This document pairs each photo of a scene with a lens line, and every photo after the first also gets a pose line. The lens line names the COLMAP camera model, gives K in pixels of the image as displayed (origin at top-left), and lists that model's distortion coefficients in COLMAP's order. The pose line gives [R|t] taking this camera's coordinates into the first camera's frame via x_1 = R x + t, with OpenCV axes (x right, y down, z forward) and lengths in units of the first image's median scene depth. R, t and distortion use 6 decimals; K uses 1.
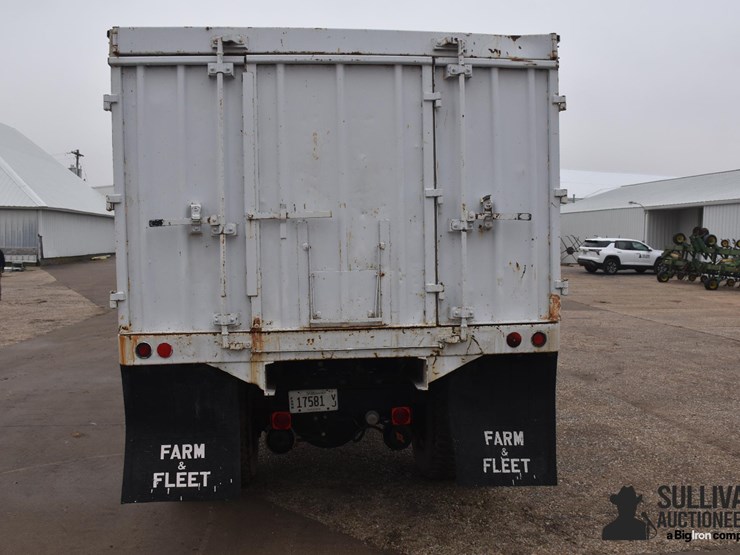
lens RADIAL K [[662.2, 0, 371.3], [0, 662.2, 275.0], [0, 0, 1]] dist [-0.139856, 0.102396]
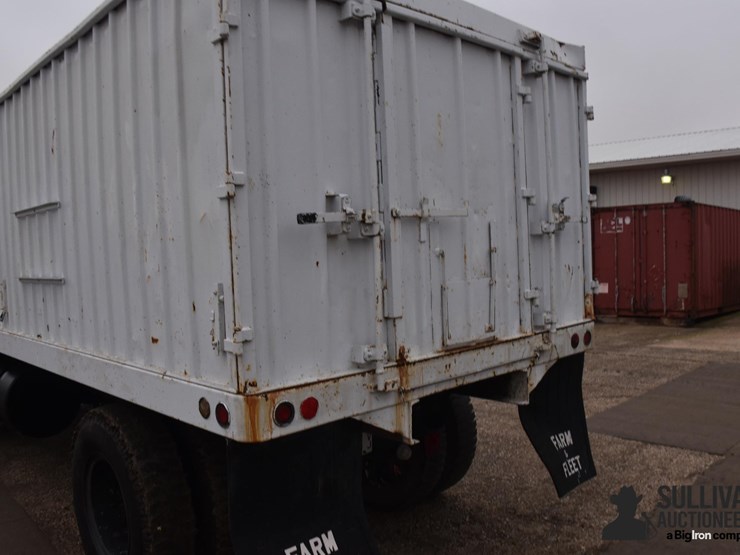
lens RADIAL K [[653.5, 0, 369.2], [0, 653.5, 279.6], [0, 0, 1]] dist [-0.151677, 0.106671]
pose [[0.789237, -0.043763, 0.612528, -0.654387], [0.057693, 0.998330, -0.003009, -0.011356], [-0.611373, 0.037713, 0.790443, 0.416669]]
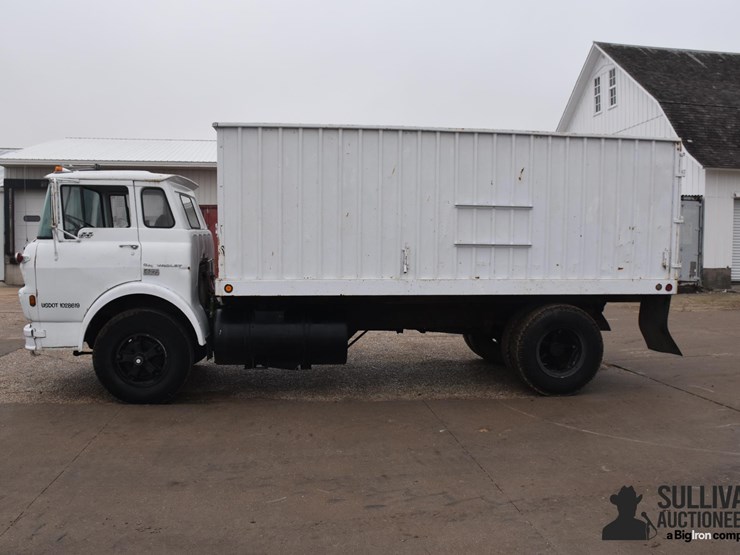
lens RADIAL K [[653.5, 0, 369.2], [0, 653.5, 279.6], [0, 0, 1]] dist [-0.151677, 0.106671]
pose [[-0.026364, -0.055265, 0.998124, -2.411206], [0.039445, 0.997636, 0.056280, -0.068174], [-0.998874, 0.040855, -0.024122, 2.026534]]
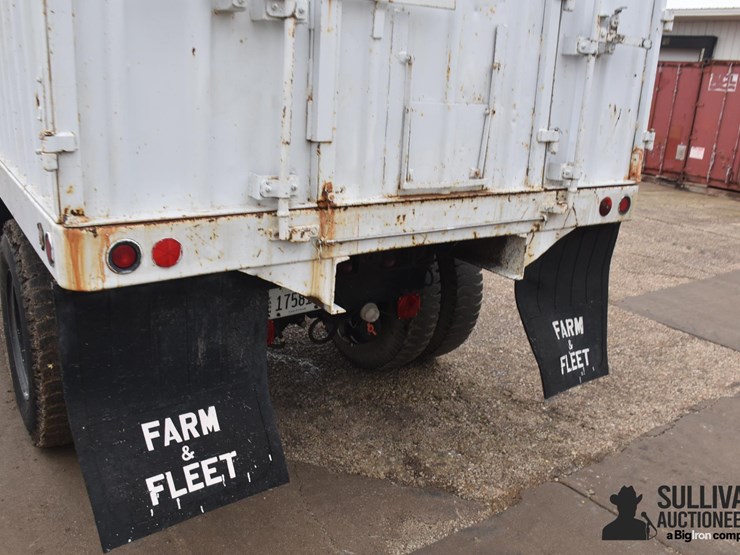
lens RADIAL K [[653.5, 0, 369.2], [0, 653.5, 279.6], [0, 0, 1]] dist [-0.151677, 0.106671]
pose [[0.867729, -0.085583, 0.489615, -0.412636], [-0.045260, 0.967366, 0.249307, 0.006366], [-0.494973, -0.238491, 0.835538, 0.499256]]
